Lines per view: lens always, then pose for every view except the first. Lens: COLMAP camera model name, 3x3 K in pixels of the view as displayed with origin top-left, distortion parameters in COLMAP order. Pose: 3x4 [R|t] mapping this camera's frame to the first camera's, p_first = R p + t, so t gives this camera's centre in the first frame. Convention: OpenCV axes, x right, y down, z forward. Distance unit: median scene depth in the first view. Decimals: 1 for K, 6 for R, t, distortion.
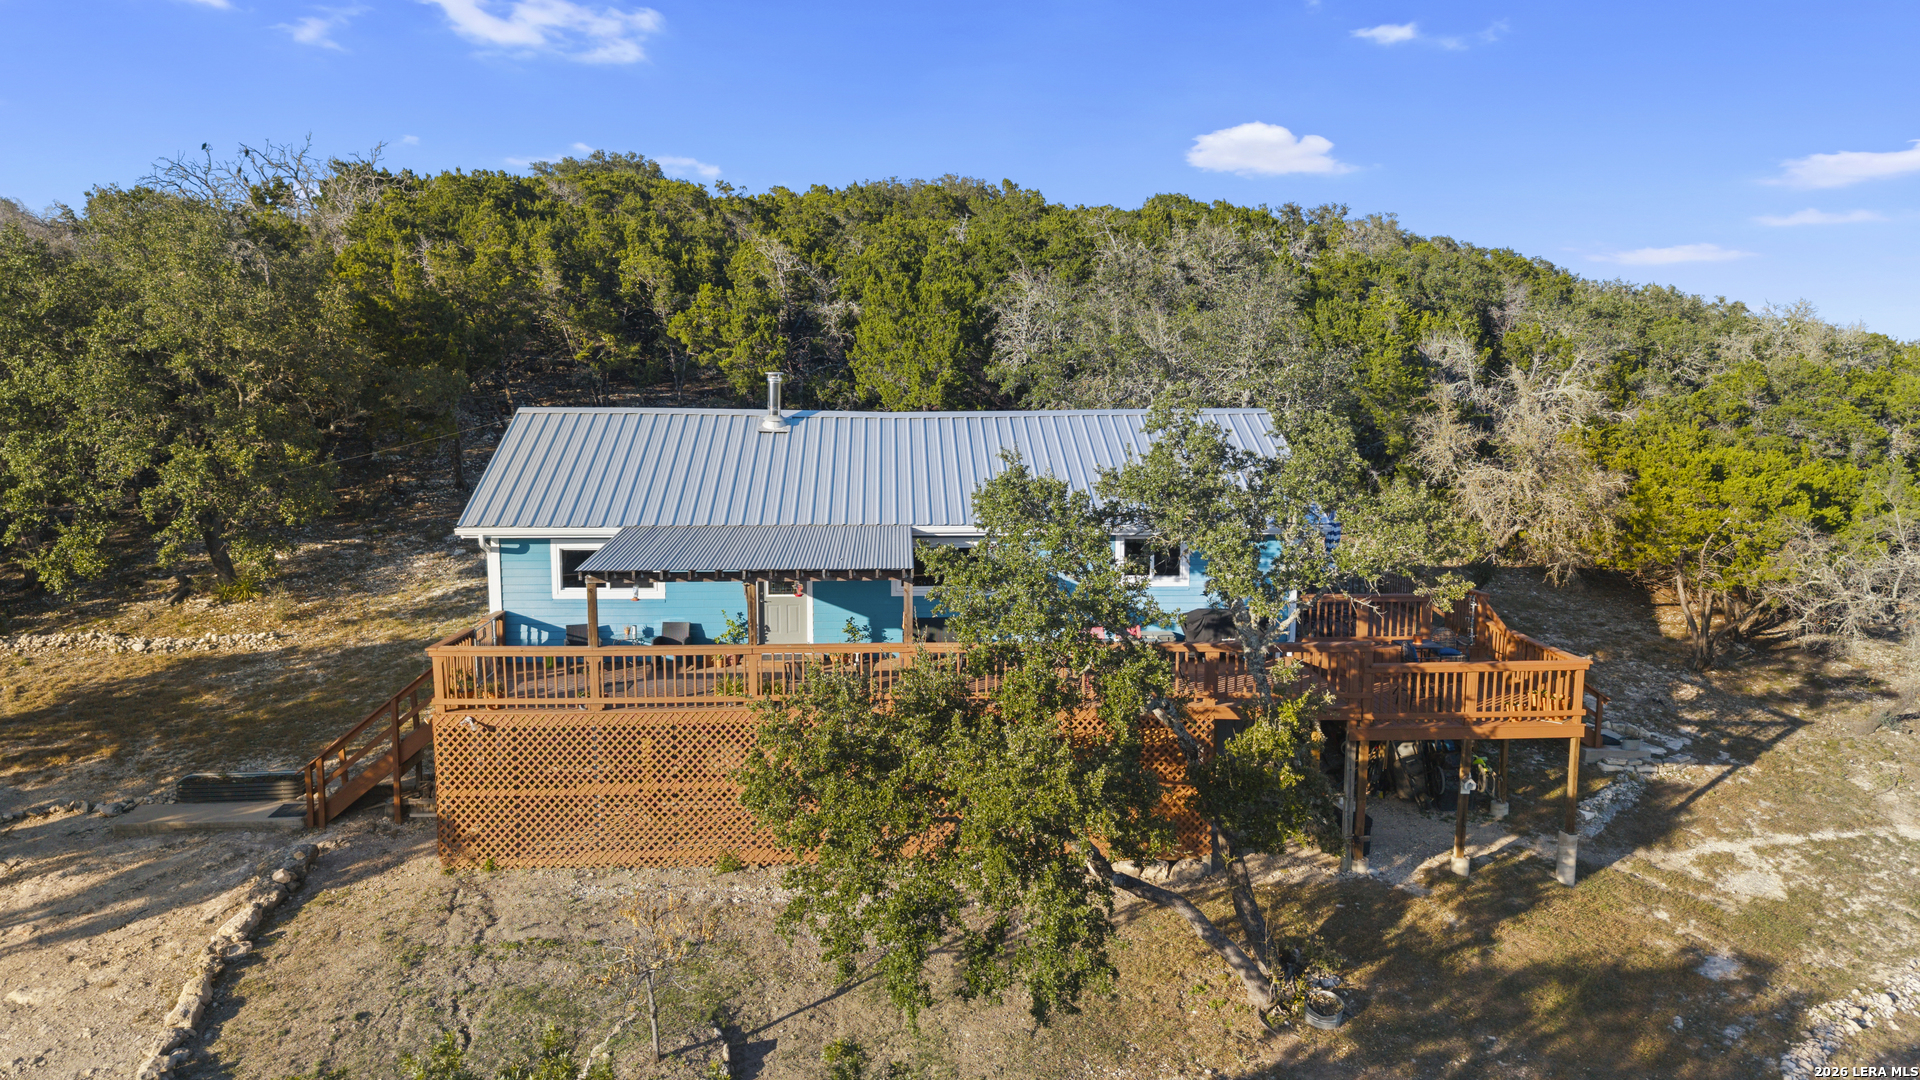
lens RADIAL K [[1292.5, 0, 971.3], [0, 1292.5, 537.8], [0, 0, 1]] dist [0.001102, -0.003502]
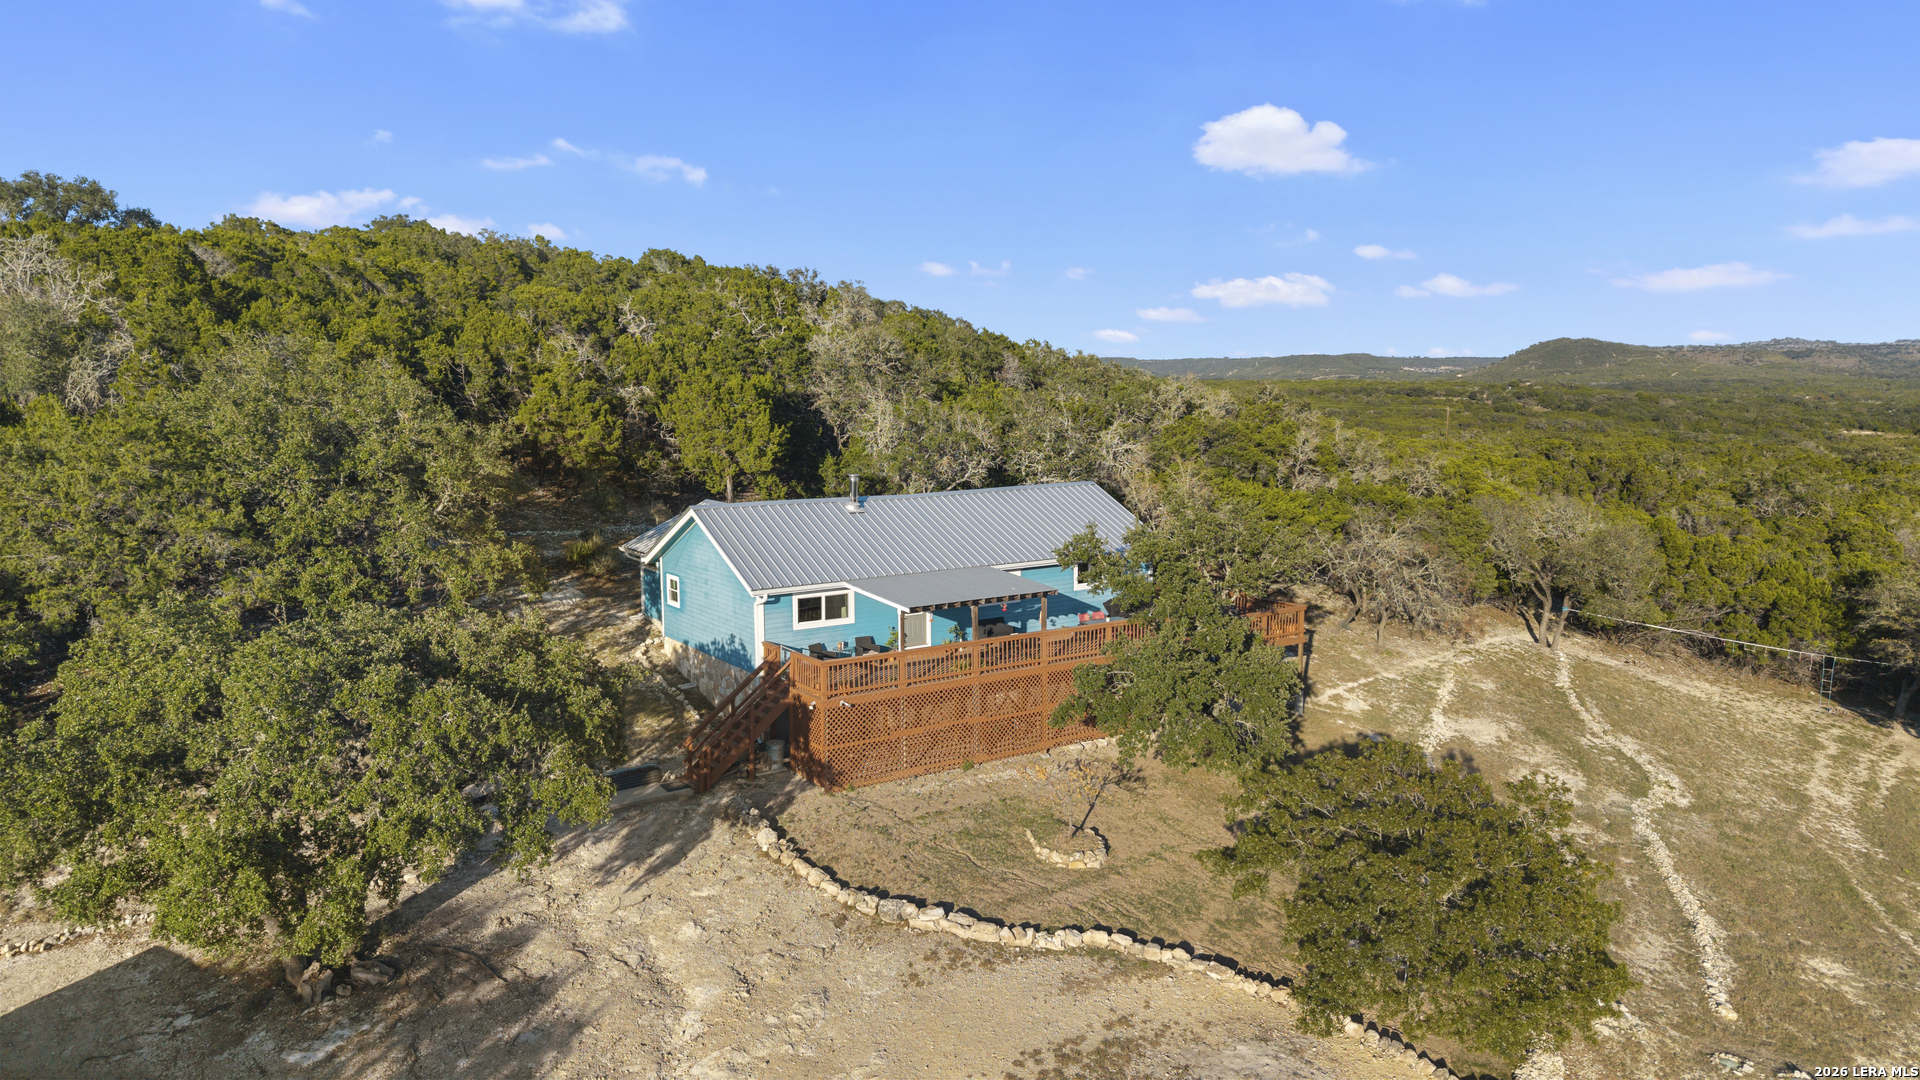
lens RADIAL K [[1292.5, 0, 971.3], [0, 1292.5, 537.8], [0, 0, 1]] dist [0.001102, -0.003502]
pose [[0.853966, -0.069392, 0.515681, -0.910938], [0.069079, 0.997414, 0.019821, -0.078957], [-0.515723, 0.018696, 0.856551, -0.436923]]
